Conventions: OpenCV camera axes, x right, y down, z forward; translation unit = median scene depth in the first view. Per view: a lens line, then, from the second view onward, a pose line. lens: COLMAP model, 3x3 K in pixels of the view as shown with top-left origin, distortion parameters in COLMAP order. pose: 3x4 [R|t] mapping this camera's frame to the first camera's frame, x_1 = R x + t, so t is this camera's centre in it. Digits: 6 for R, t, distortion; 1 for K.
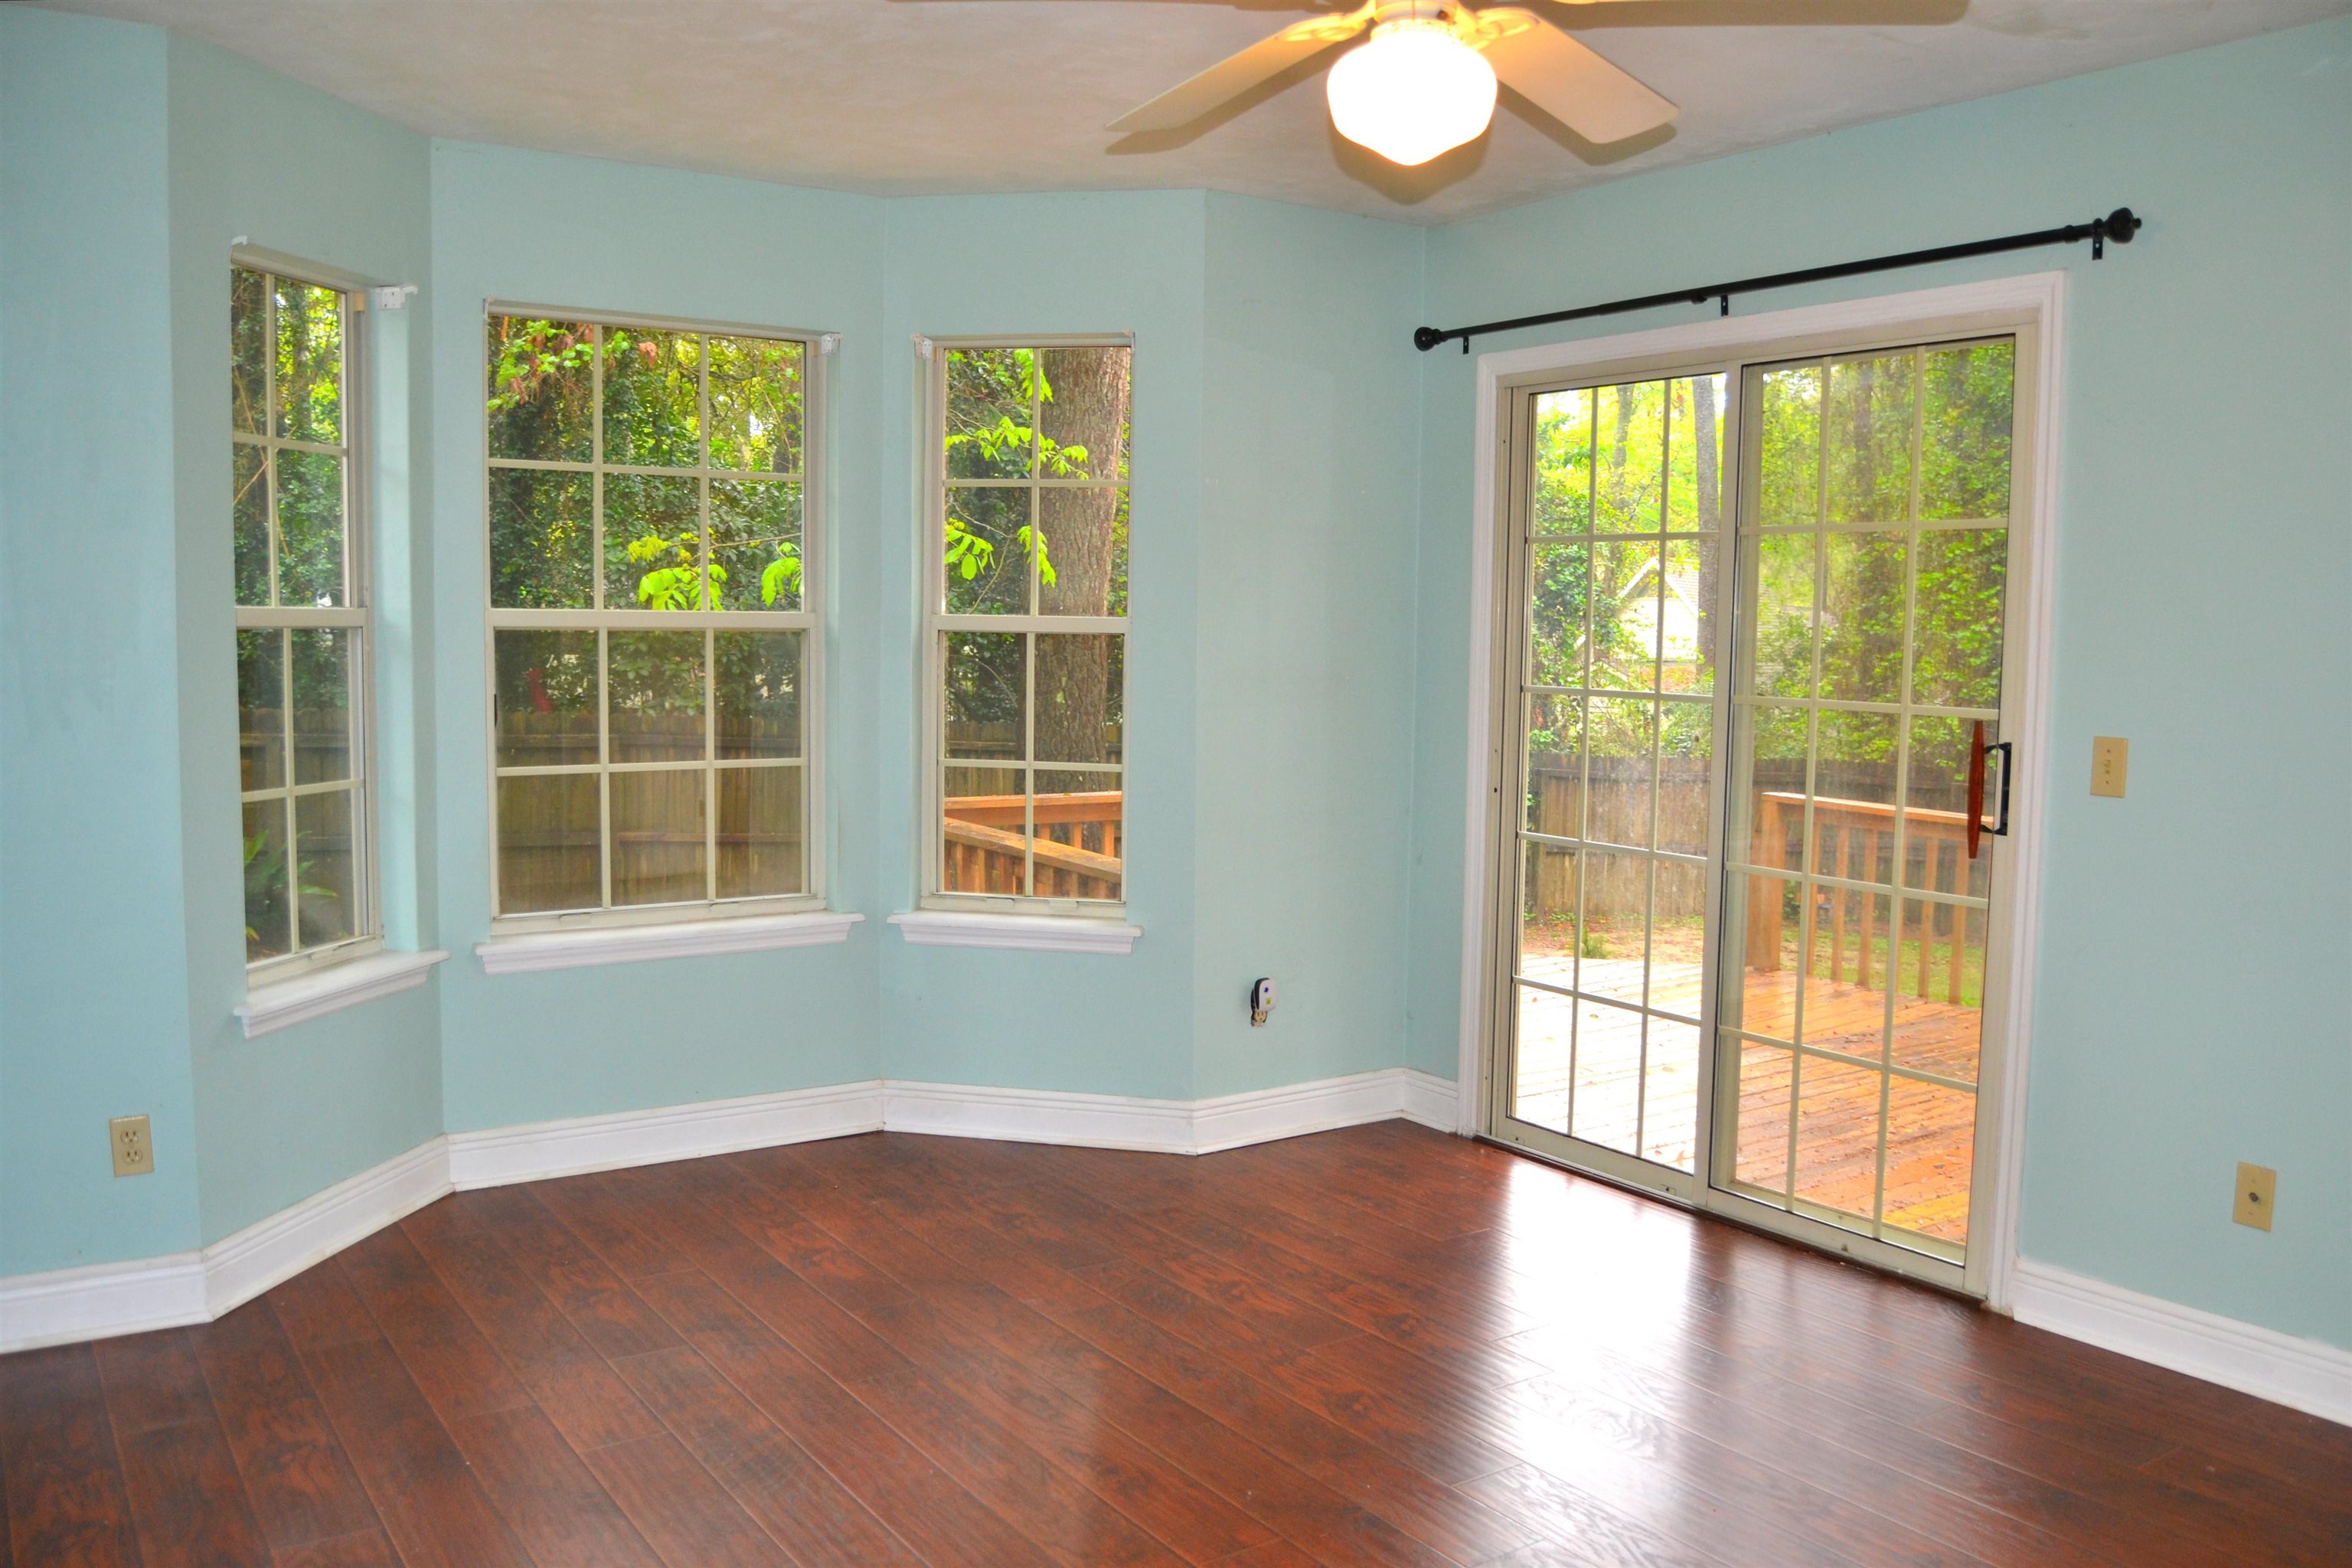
lens RADIAL K [[2016.9, 0, 1197.7], [0, 2016.9, 791.0], [0, 0, 1]] dist [-0.066036, -0.001870]
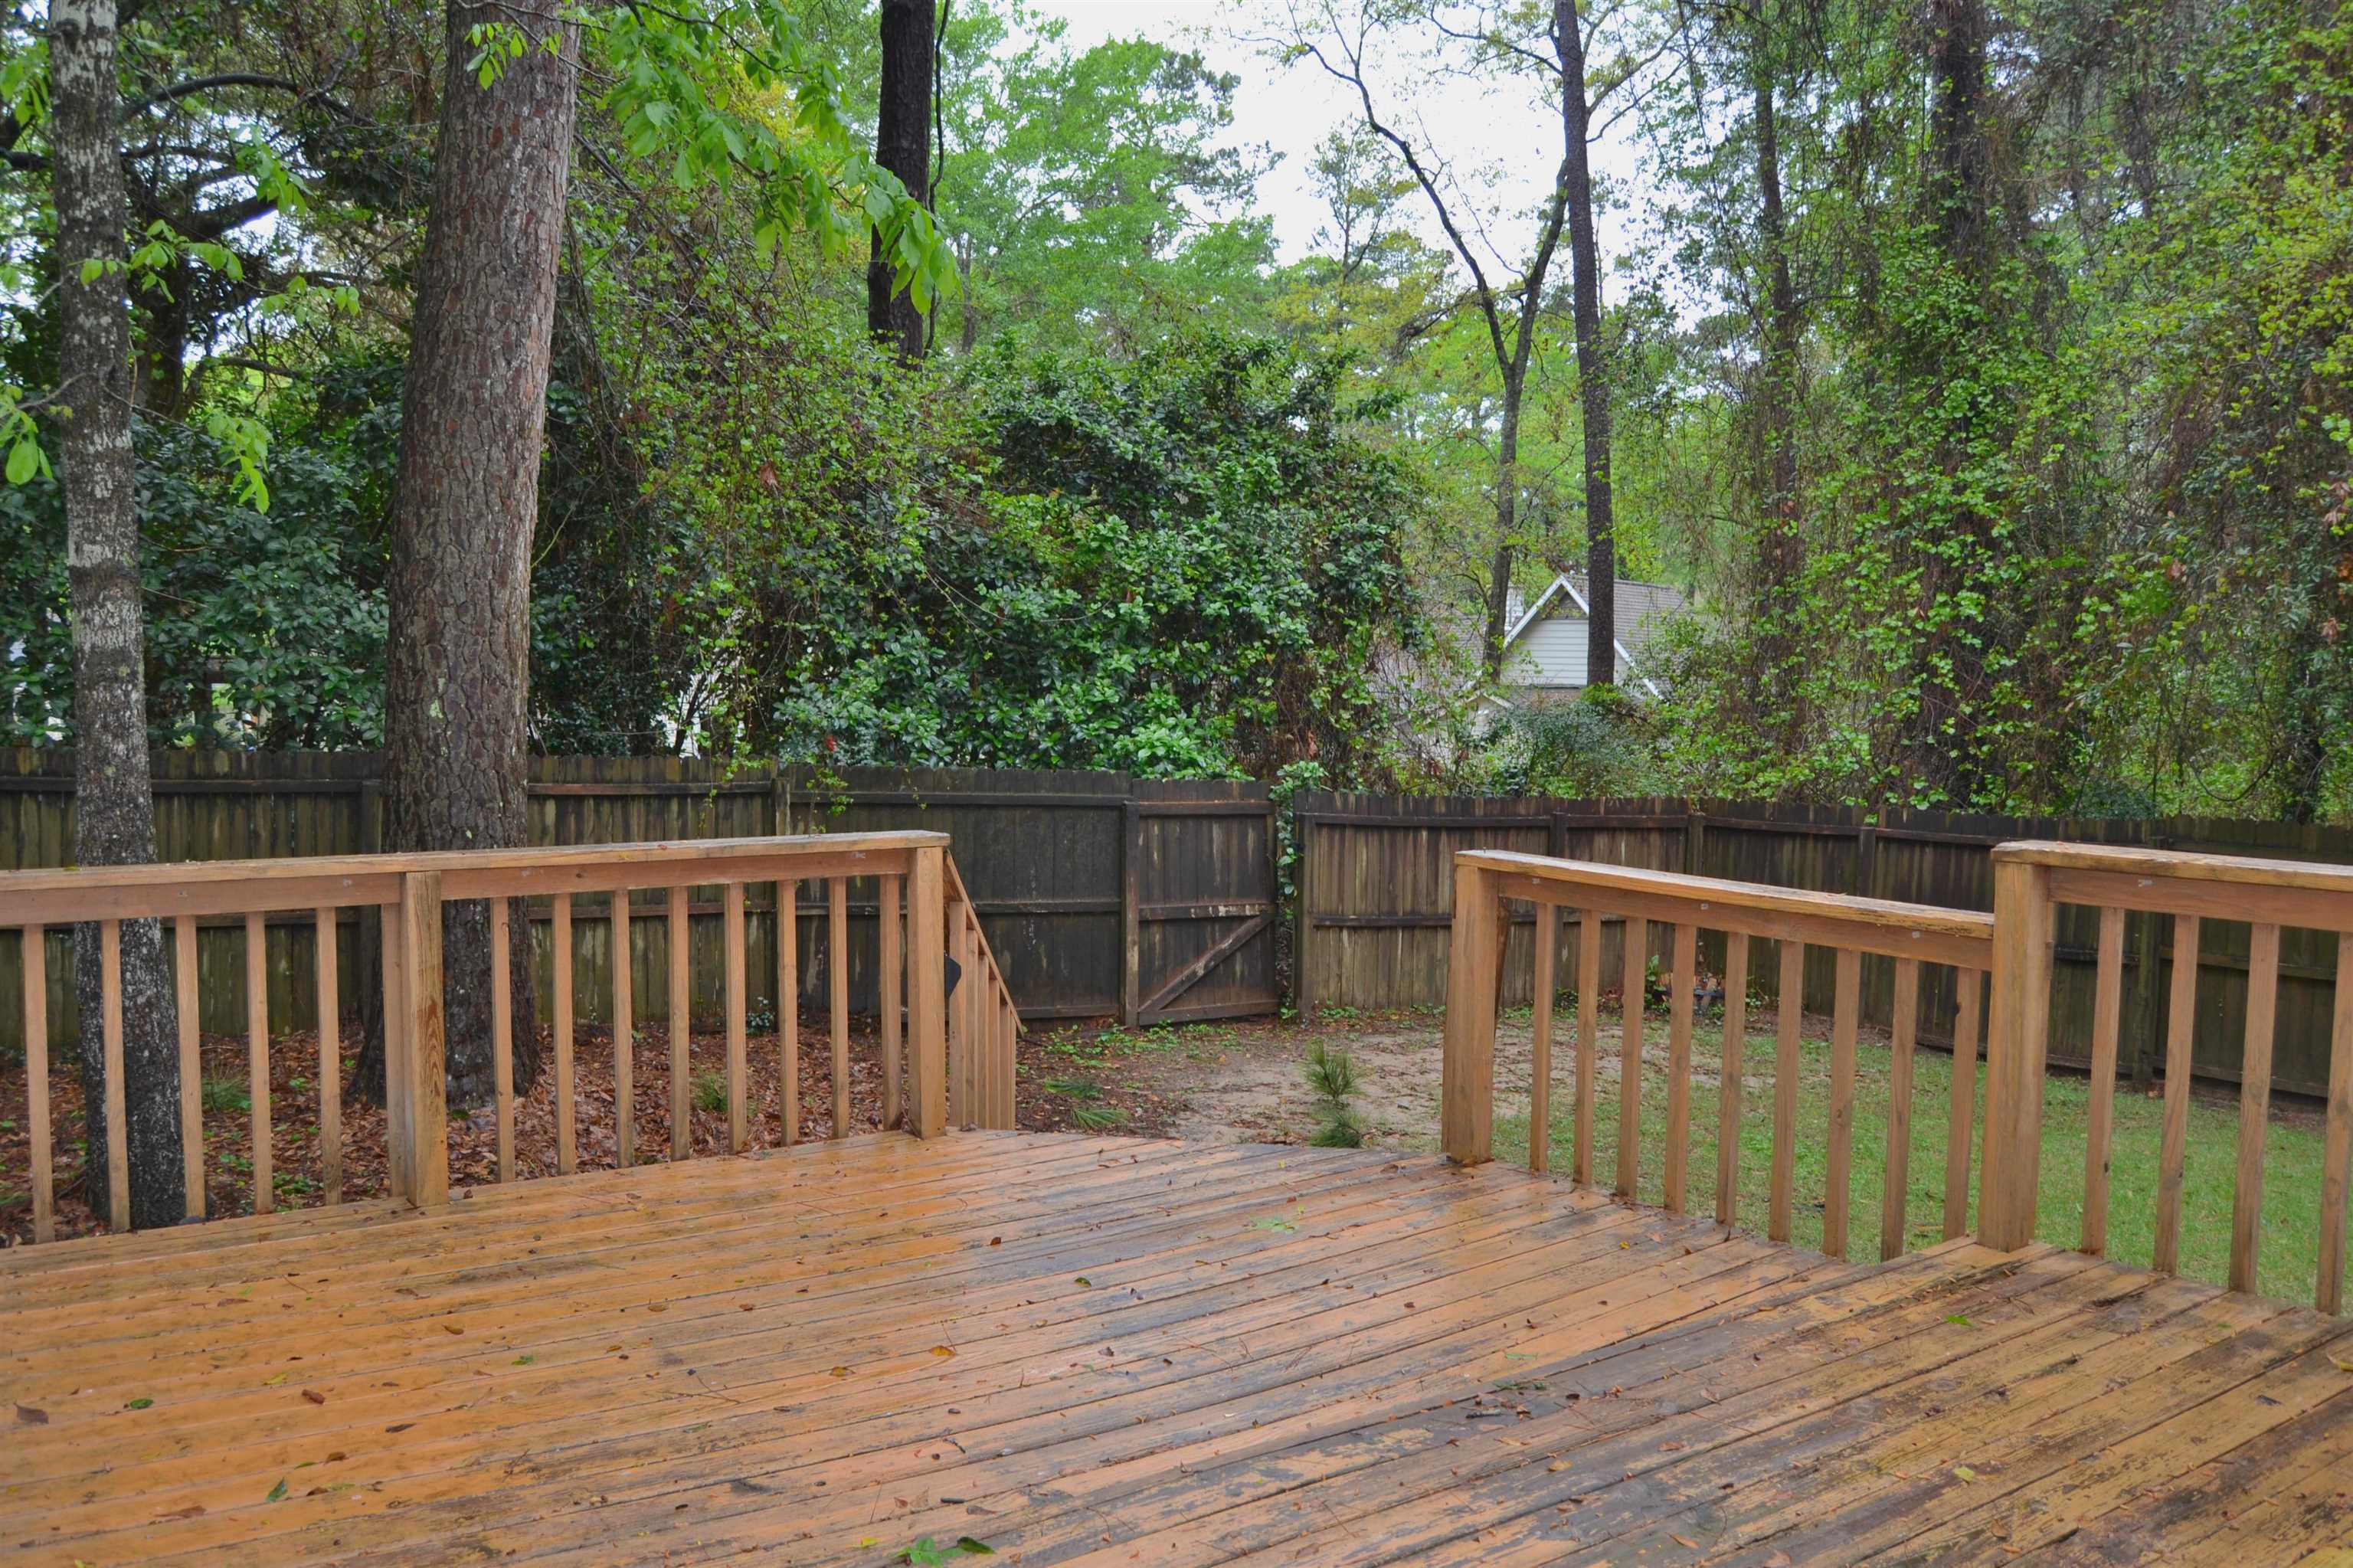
lens RADIAL K [[2017.8, 0, 1198.2], [0, 2017.8, 791.0], [0, 0, 1]] dist [-0.066036, -0.001870]
pose [[0.999880, -0.007084, 0.013786, 0.114721], [0.007390, 0.999724, -0.022288, -0.002671], [-0.013624, 0.022387, 0.999657, 0.243477]]
